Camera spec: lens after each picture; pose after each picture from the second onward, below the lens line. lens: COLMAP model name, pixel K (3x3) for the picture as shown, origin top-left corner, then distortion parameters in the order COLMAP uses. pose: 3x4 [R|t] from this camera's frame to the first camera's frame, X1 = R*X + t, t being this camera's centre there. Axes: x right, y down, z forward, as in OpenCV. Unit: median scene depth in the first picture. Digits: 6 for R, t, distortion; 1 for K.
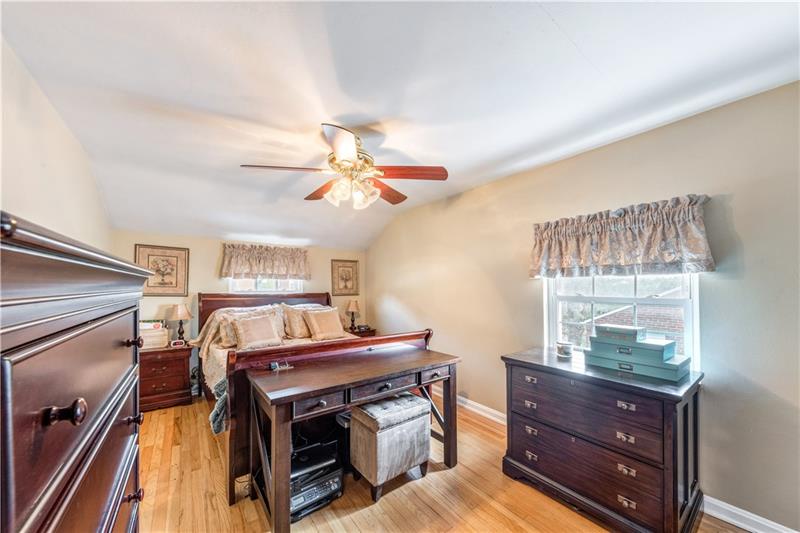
lens RADIAL K [[287.8, 0, 402.3], [0, 287.8, 284.2], [0, 0, 1]] dist [0.001056, 0.000020]
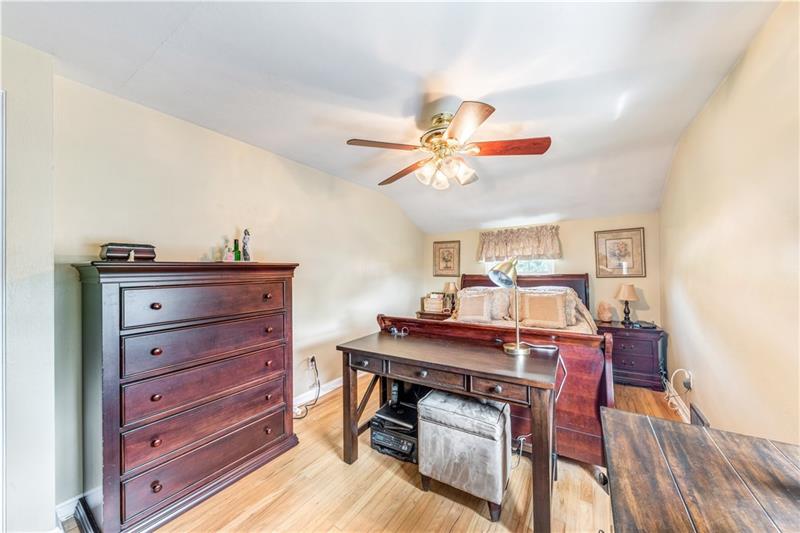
lens RADIAL K [[279.4, 0, 400.0], [0, 279.4, 266.5], [0, 0, 1]] dist [-0.009476, 0.000016]
pose [[0.334285, -0.024918, -0.942142, 0.379271], [0.027673, 0.999479, -0.016615, 0.009711], [0.942066, -0.020518, 0.334801, 0.307066]]
